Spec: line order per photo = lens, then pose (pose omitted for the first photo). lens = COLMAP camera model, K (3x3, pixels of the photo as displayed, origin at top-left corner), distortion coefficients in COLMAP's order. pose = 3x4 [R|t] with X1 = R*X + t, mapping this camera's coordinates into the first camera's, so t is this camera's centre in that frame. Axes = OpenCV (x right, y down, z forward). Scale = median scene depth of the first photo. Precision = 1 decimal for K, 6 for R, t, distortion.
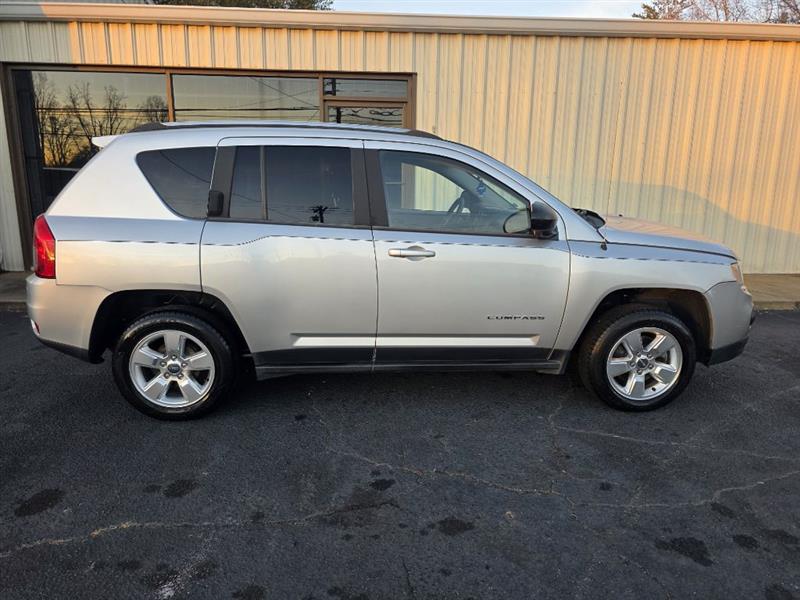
lens RADIAL K [[534.0, 0, 396.5], [0, 534.0, 318.9], [0, 0, 1]] dist [0.055171, -0.047554]
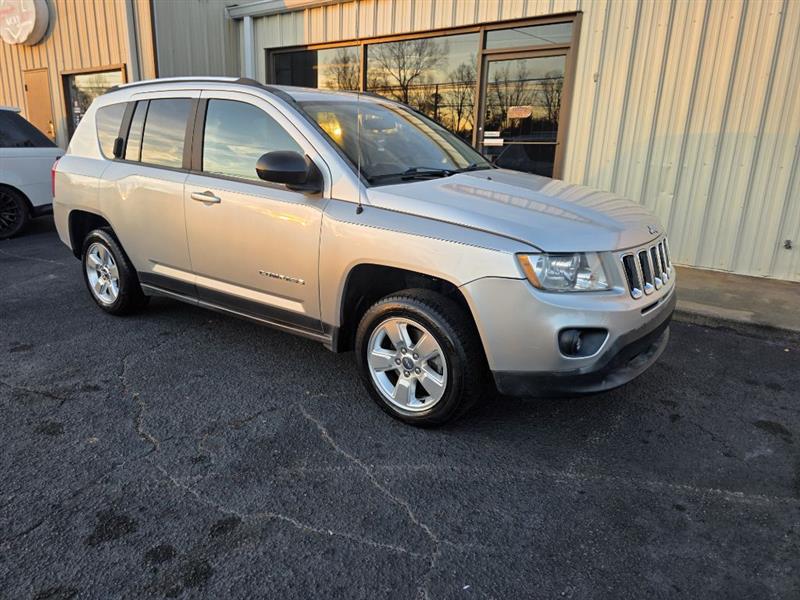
lens RADIAL K [[534.0, 0, 387.8], [0, 534.0, 305.5], [0, 0, 1]] dist [0.055171, -0.047554]
pose [[0.767509, 0.191956, -0.611623, 0.949925], [-0.171949, 0.980796, 0.092045, -0.072560], [0.617546, 0.034522, 0.785777, 0.384874]]
